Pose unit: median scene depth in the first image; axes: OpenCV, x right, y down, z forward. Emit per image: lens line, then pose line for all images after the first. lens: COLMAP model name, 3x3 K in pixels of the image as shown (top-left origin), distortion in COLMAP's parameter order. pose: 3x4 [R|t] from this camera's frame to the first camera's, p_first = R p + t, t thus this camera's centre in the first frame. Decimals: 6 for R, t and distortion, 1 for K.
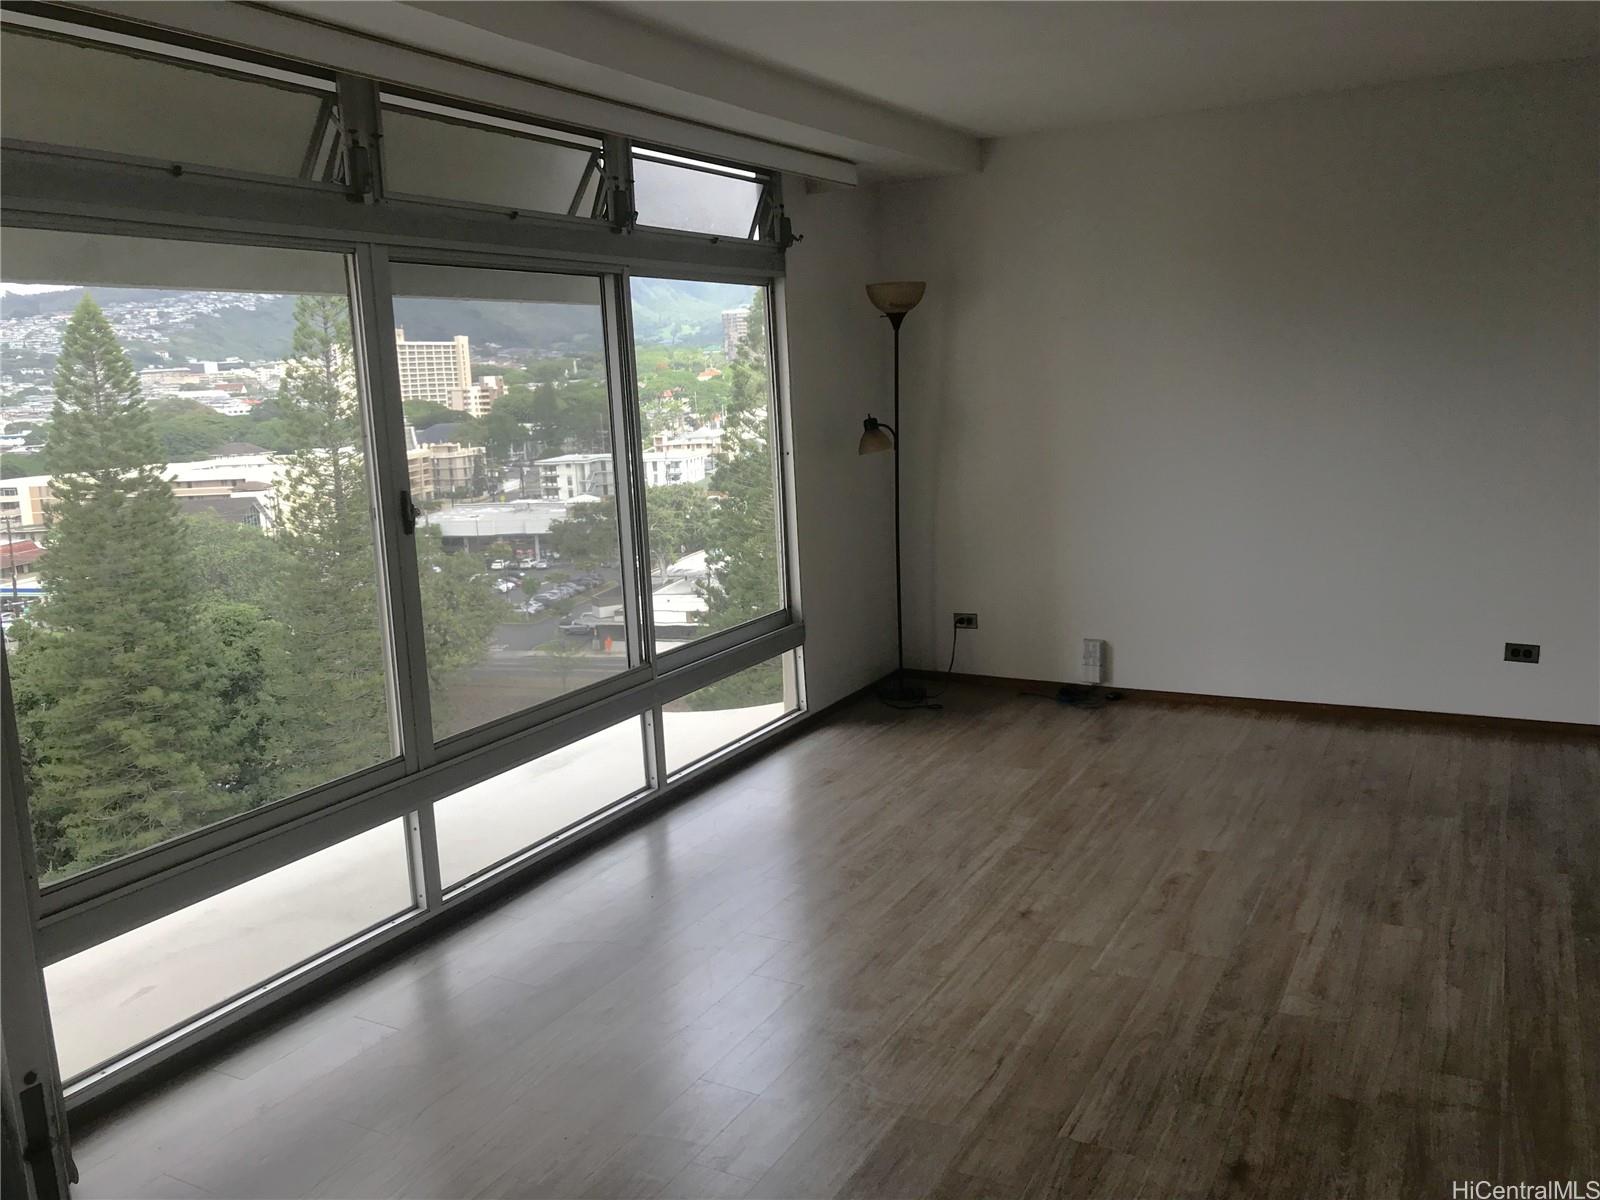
lens RADIAL K [[1313.8, 0, 798.9], [0, 1313.8, 607.3], [0, 0, 1]] dist [0.009241, 0.009959]
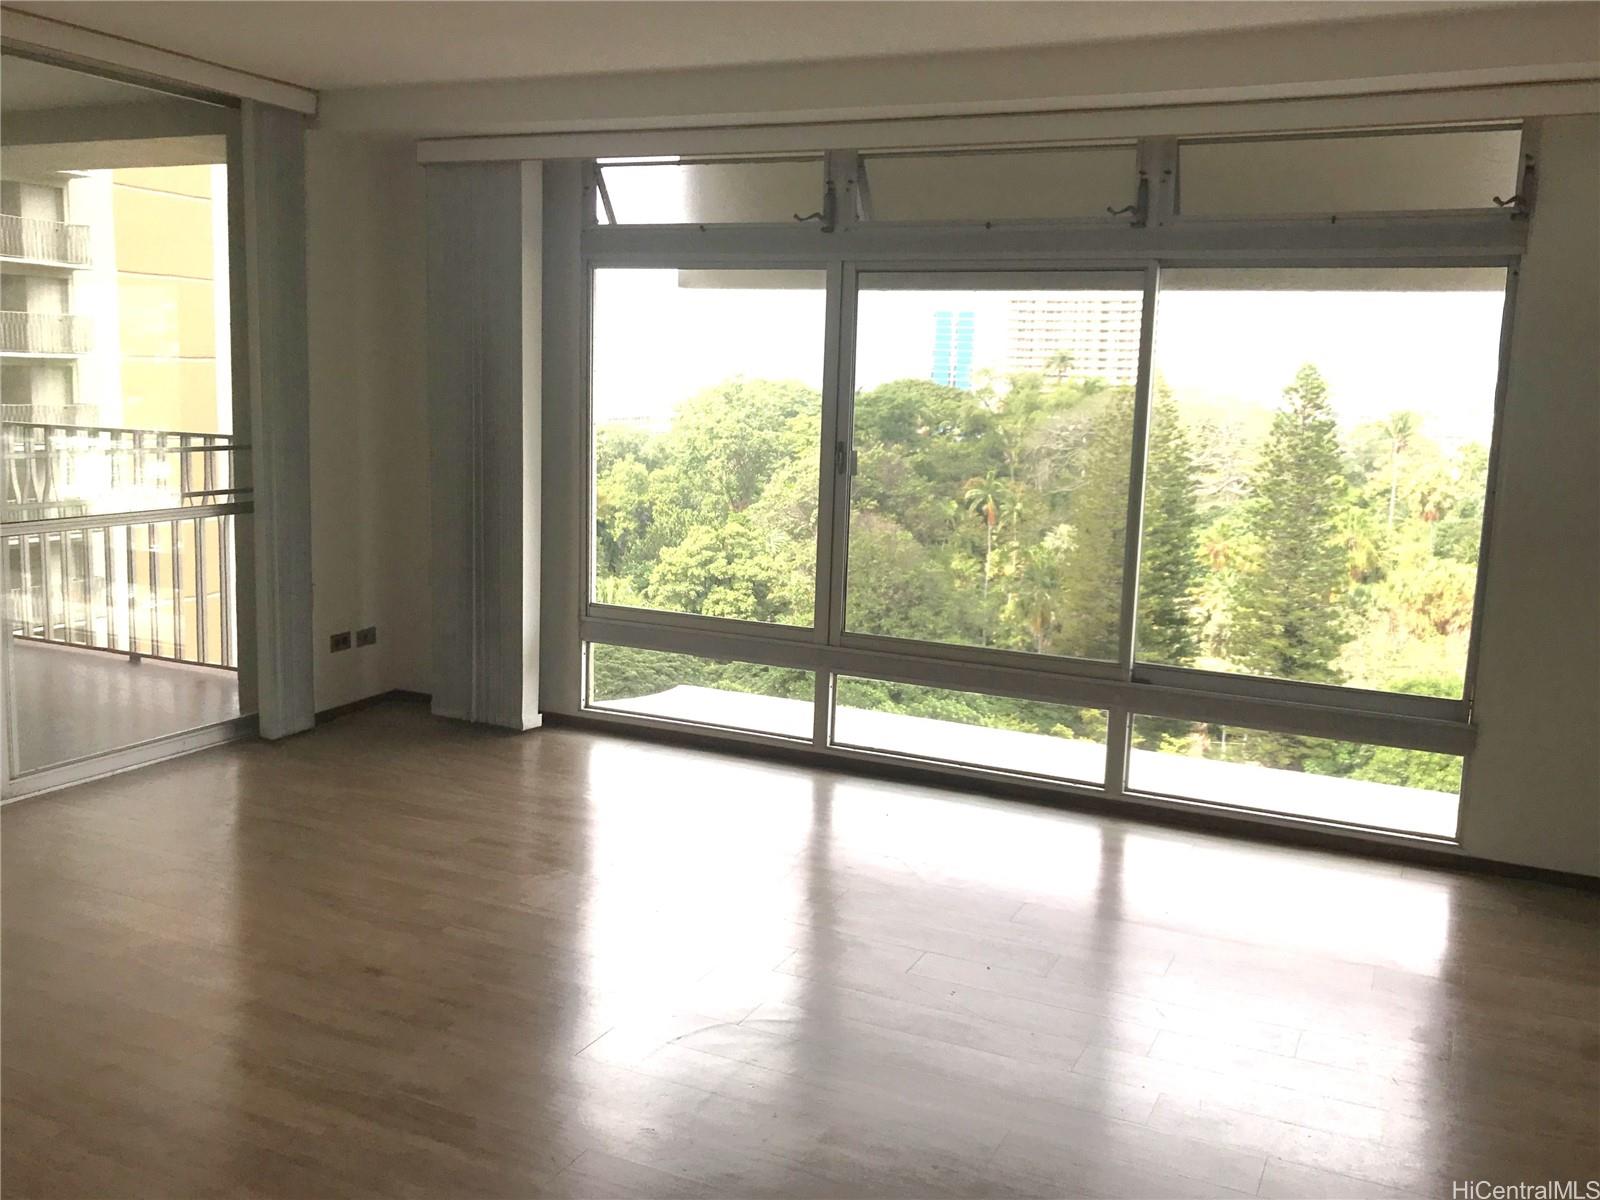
lens RADIAL K [[1419.4, 0, 800.0], [0, 1419.4, 600.0], [0, 0, 1]] dist [0.003830, 0.003631]
pose [[0.038869, 0.205474, -0.977890, 1.129723], [-0.210736, 0.958305, 0.192983, -0.197190], [0.976770, 0.198575, 0.080549, 0.835999]]
